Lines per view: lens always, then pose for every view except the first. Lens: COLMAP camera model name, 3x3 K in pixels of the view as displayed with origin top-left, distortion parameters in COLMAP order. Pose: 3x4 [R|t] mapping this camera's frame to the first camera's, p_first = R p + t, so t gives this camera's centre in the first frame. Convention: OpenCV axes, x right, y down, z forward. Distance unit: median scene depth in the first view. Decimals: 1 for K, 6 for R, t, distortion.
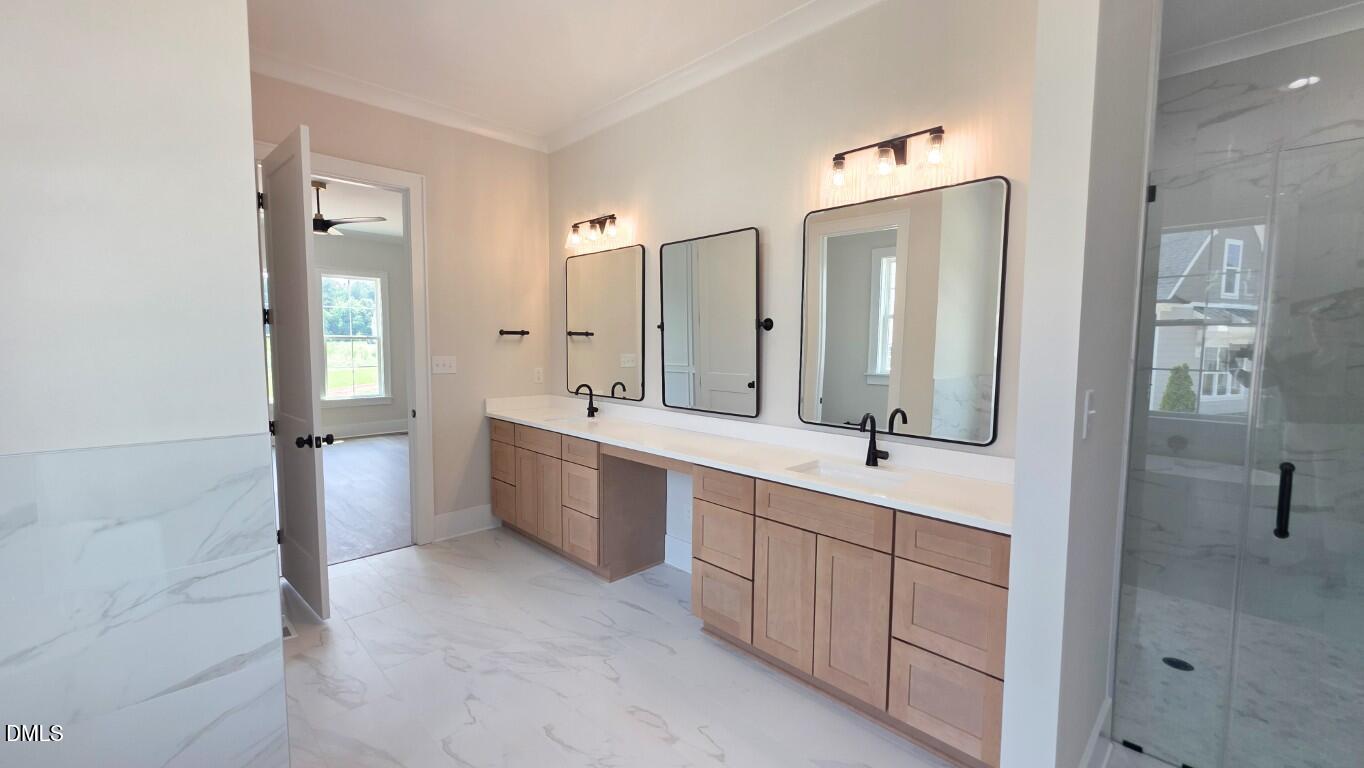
lens RADIAL K [[545.7, 0, 671.2], [0, 545.7, 384.0], [0, 0, 1]] dist [-0.002808, -0.000389]
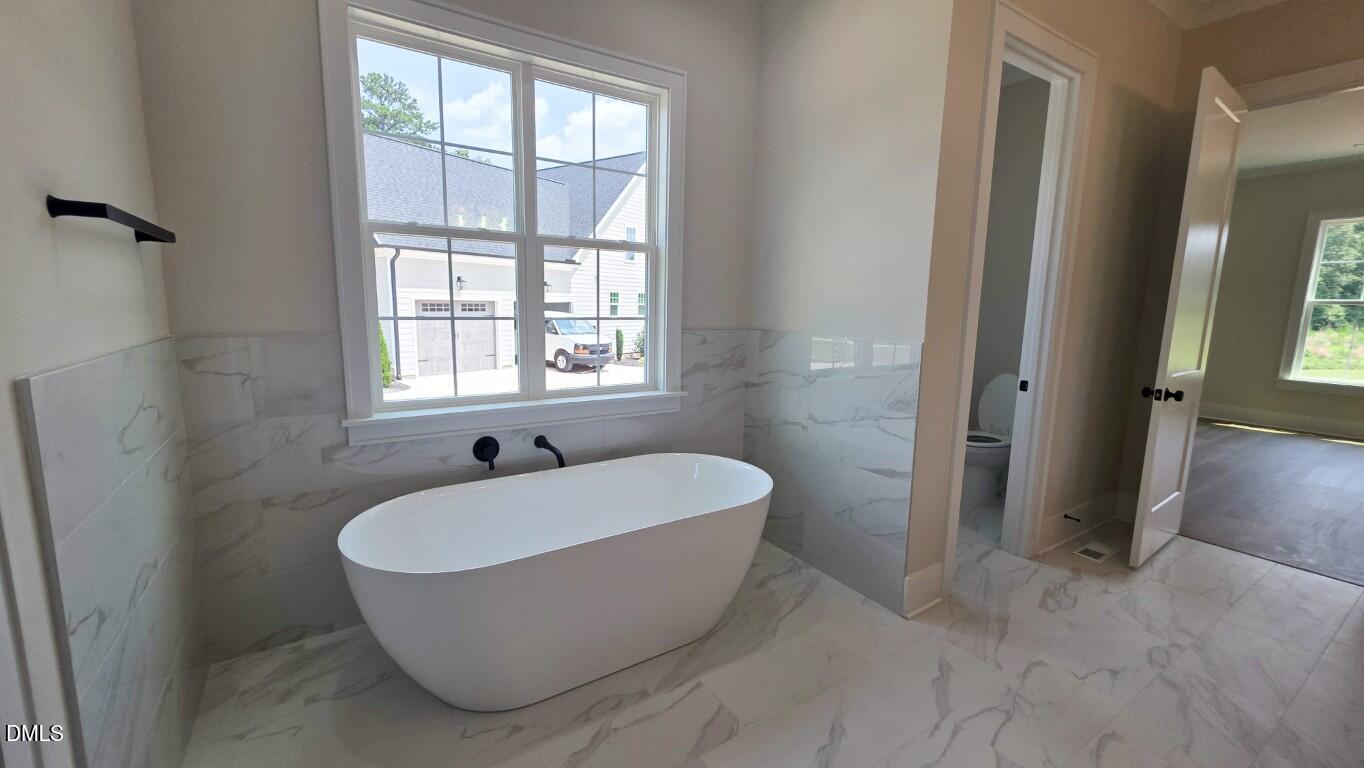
lens RADIAL K [[545.7, 0, 676.6], [0, 545.7, 382.5], [0, 0, 1]] dist [-0.002808, -0.000389]
pose [[-0.197910, 0.133650, -0.971066, 0.969133], [-0.091534, 0.983813, 0.154059, 0.022893], [0.975937, 0.119375, -0.182473, 0.607075]]
